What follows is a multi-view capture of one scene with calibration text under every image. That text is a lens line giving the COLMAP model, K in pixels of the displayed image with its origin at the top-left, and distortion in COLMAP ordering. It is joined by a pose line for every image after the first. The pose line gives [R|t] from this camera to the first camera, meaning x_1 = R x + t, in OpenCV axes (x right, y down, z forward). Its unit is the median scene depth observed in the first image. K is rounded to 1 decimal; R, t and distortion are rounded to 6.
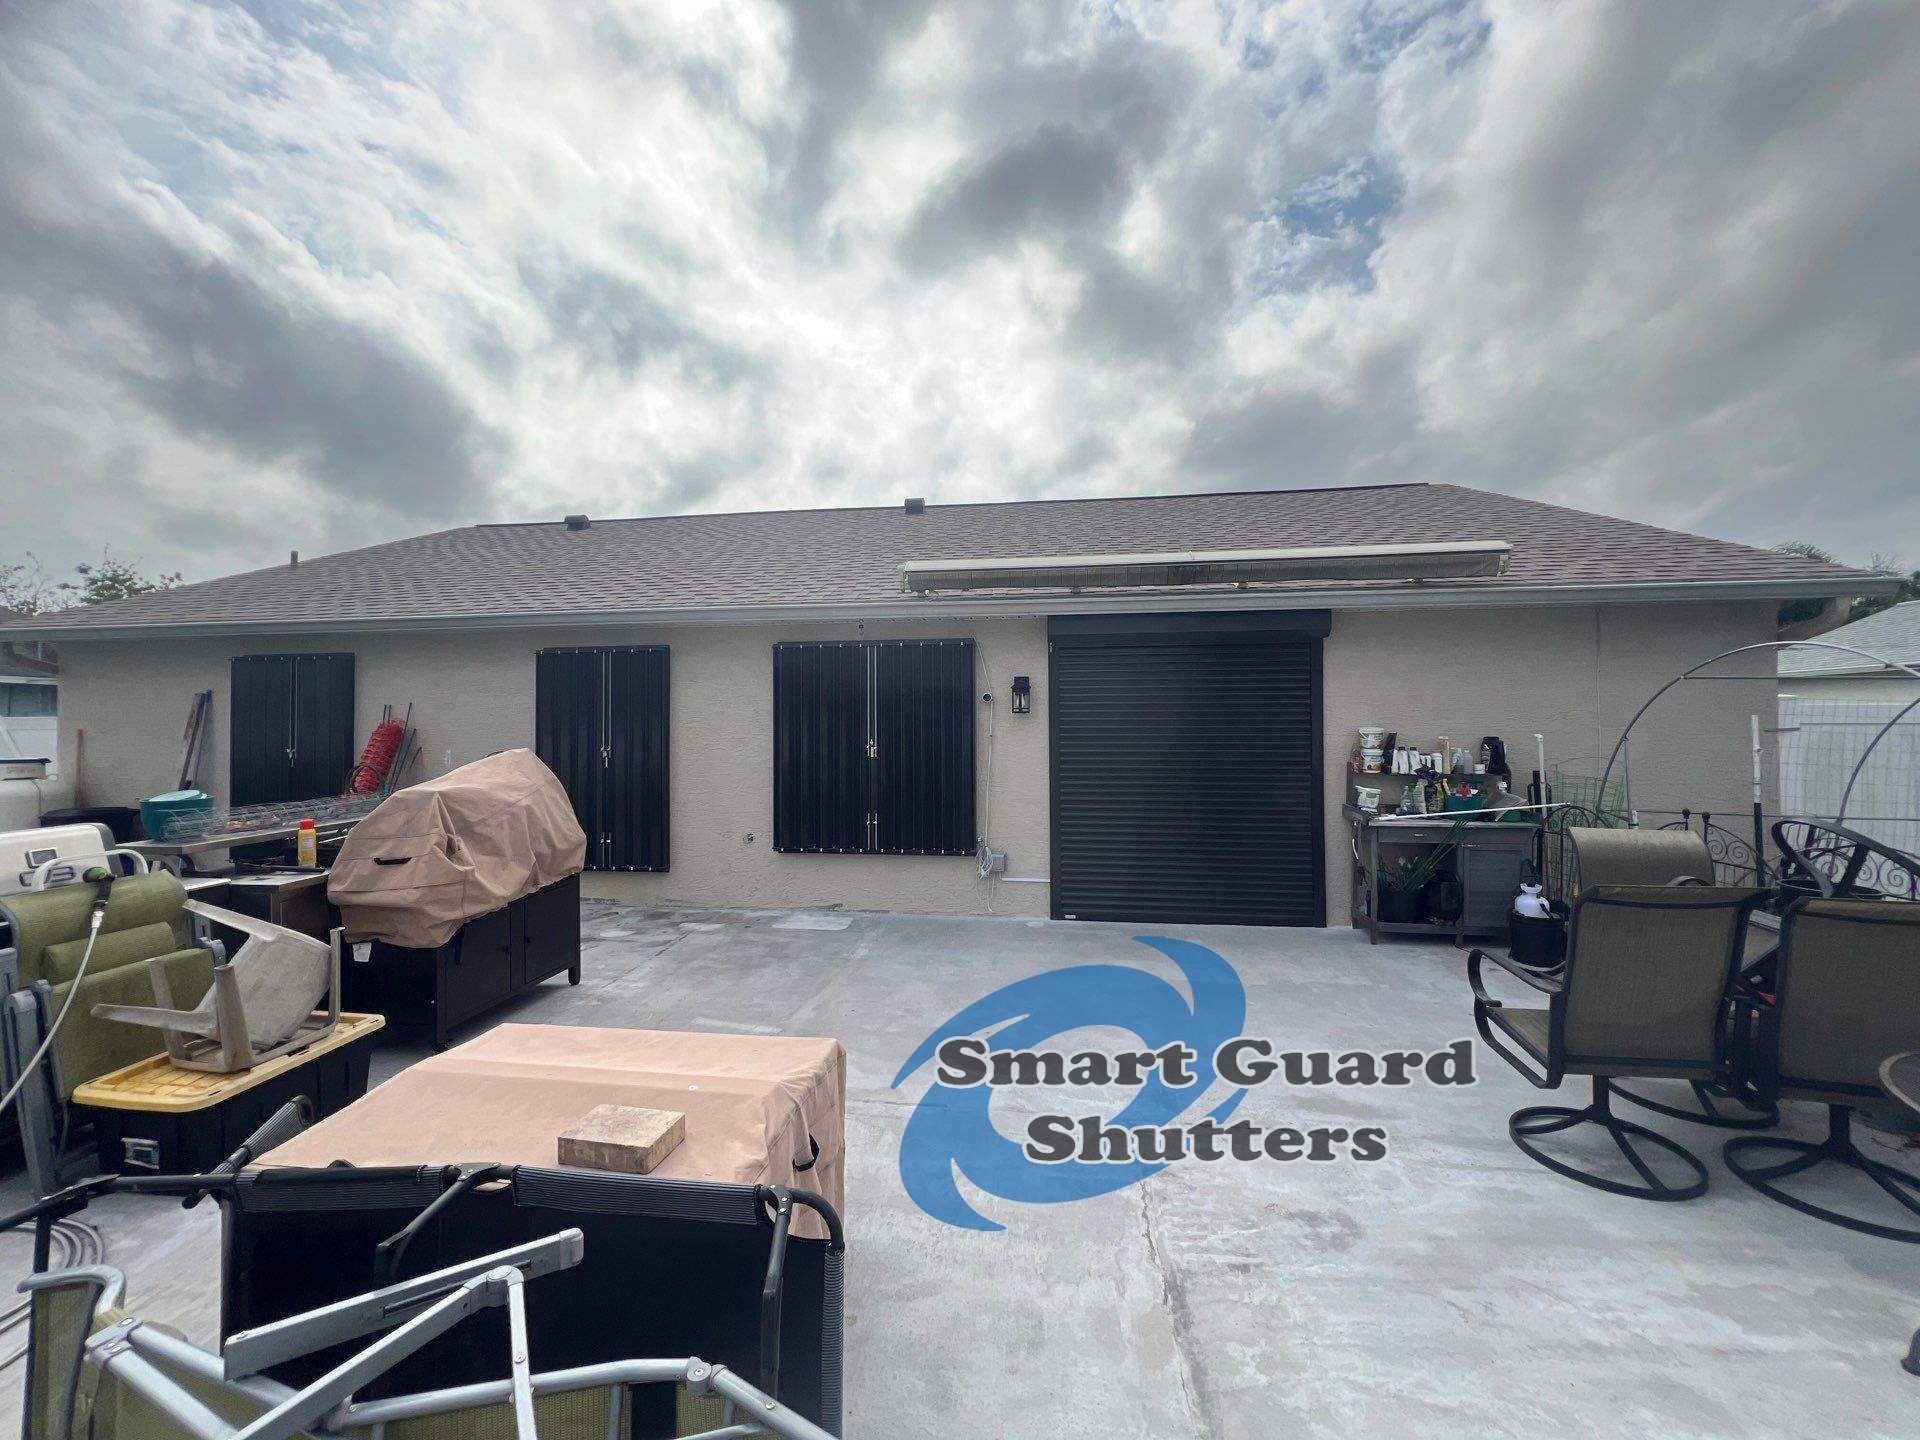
lens RADIAL K [[767.1, 0, 960.0], [0, 767.1, 720.0], [0, 0, 1]] dist [-0.000999, 0.000526]
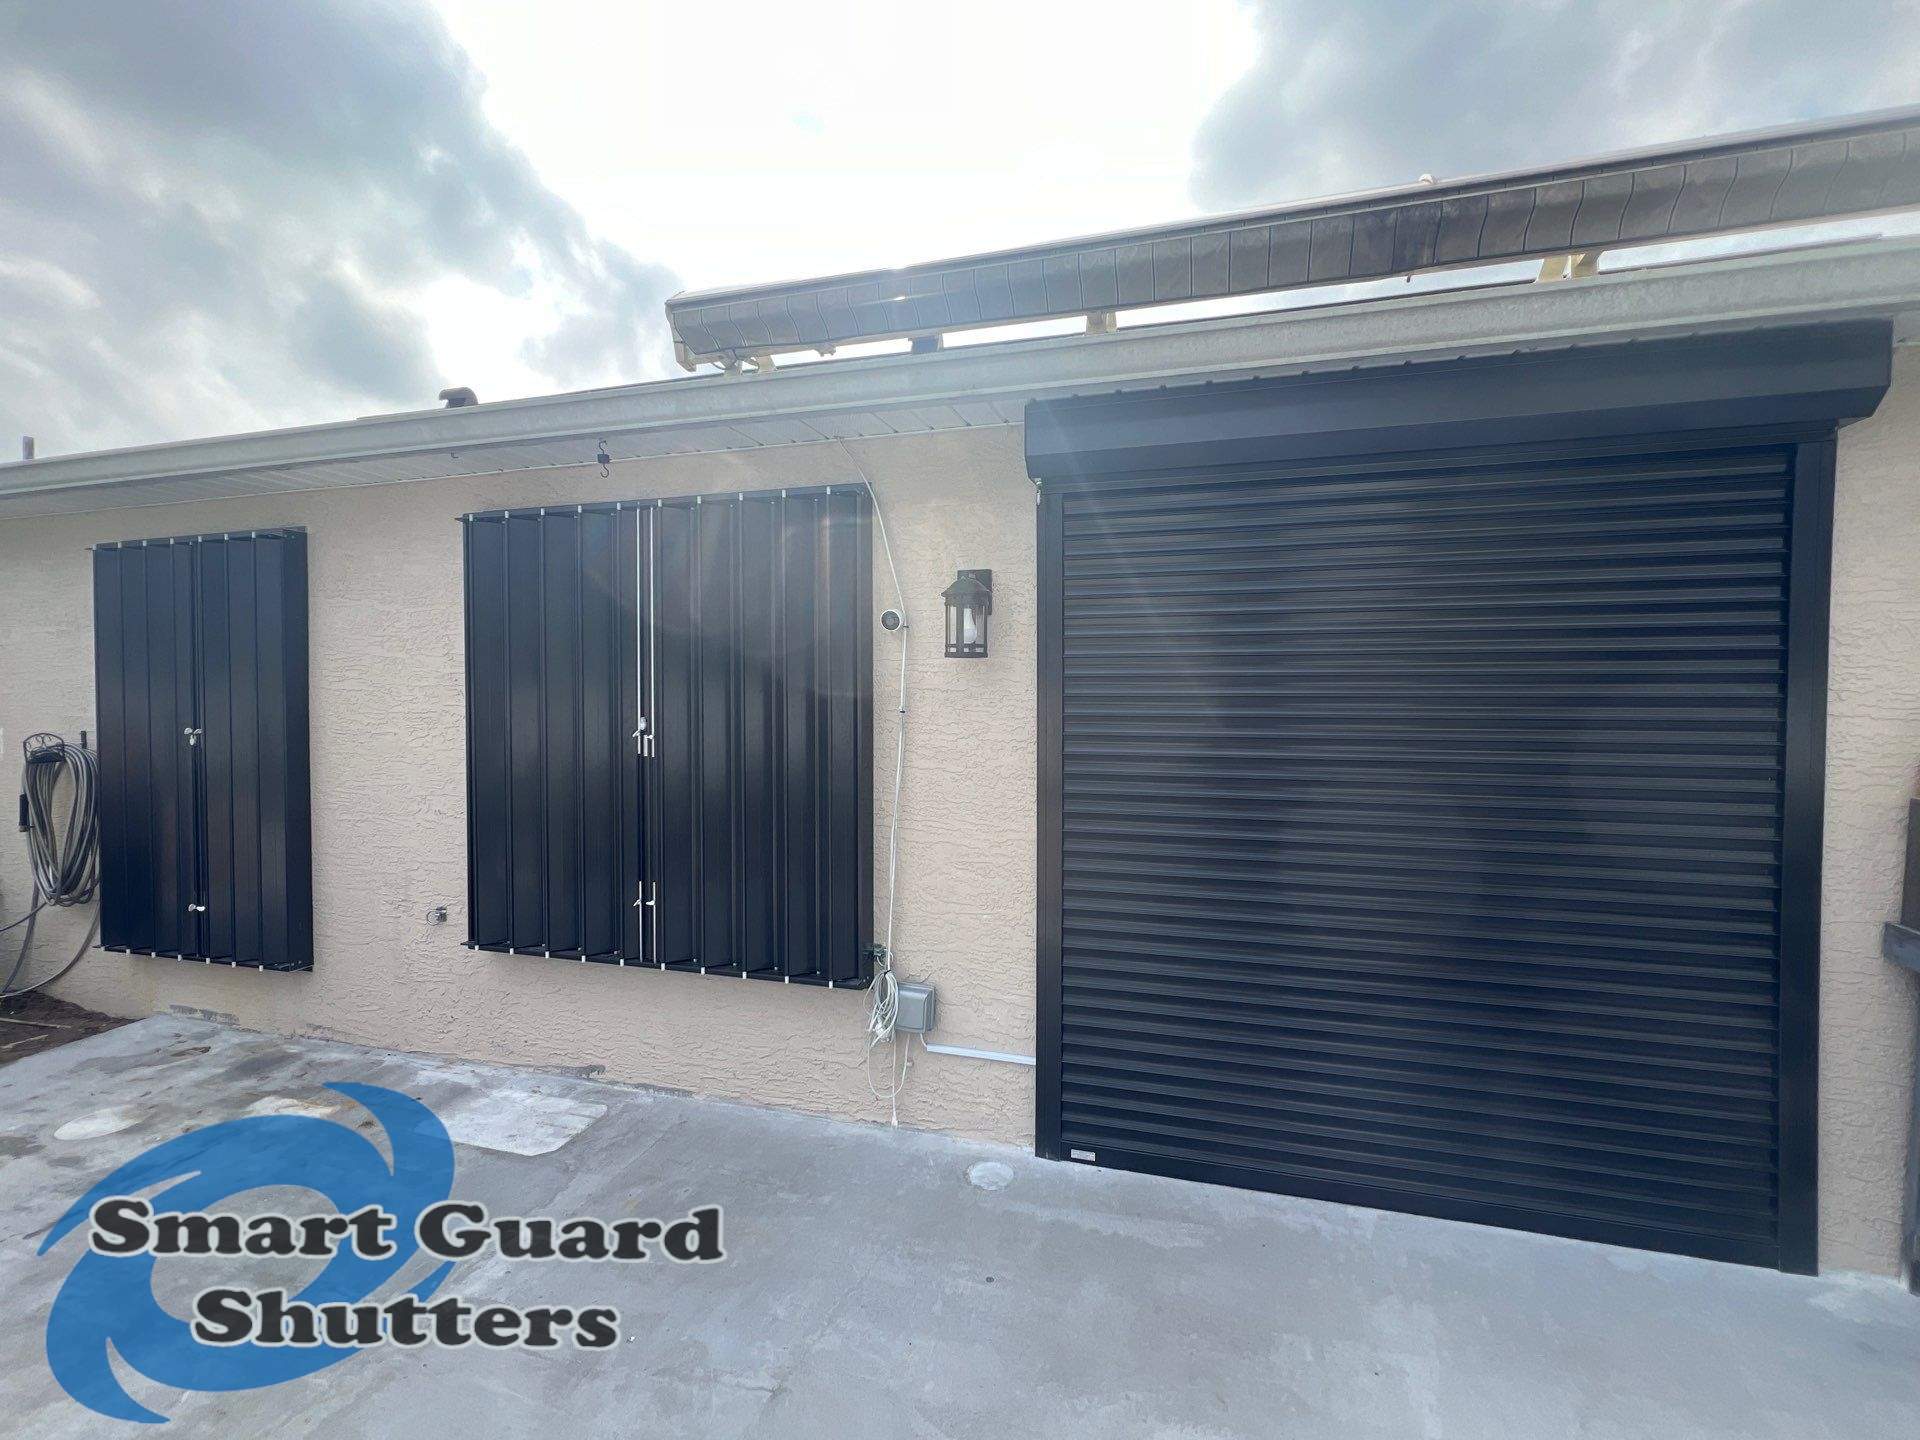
lens RADIAL K [[867.9, 0, 960.0], [0, 867.9, 720.0], [0, 0, 1]] dist [-0.000826, 0.000358]
pose [[0.987812, 0.009622, -0.155354, 0.158308], [-0.003945, 0.999314, 0.036812, 0.008143], [0.155601, -0.035750, 0.987173, 0.575184]]
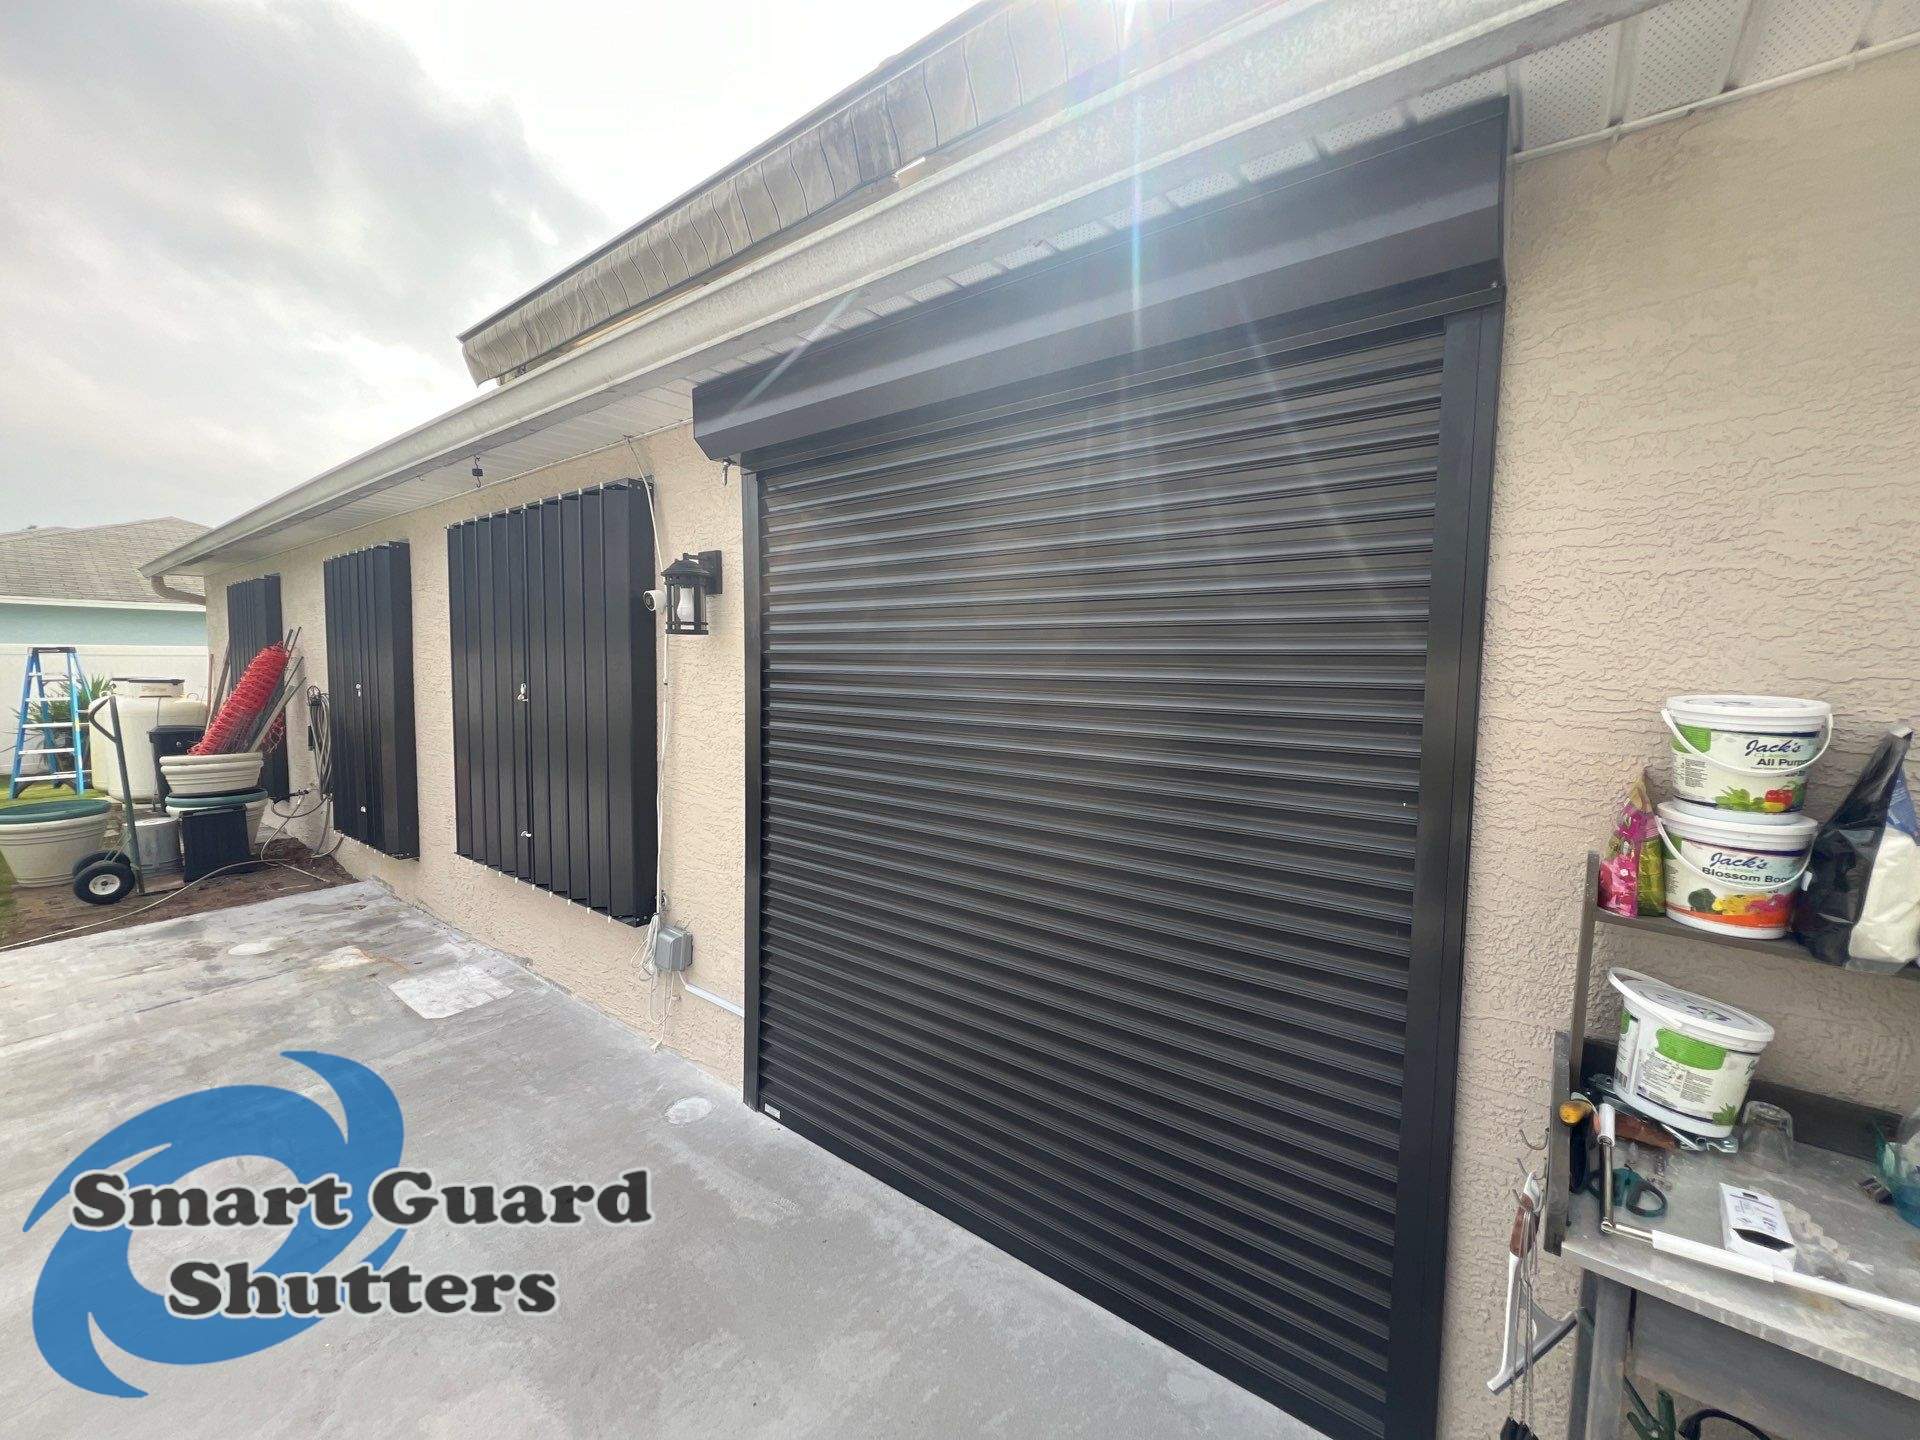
lens RADIAL K [[767.1, 0, 960.0], [0, 767.1, 720.0], [0, 0, 1]] dist [-0.000999, 0.000526]
pose [[0.865998, 0.052370, -0.497298, 0.464726], [-0.013466, 0.996582, 0.081501, 0.002461], [0.499866, -0.063883, 0.863743, 0.740362]]
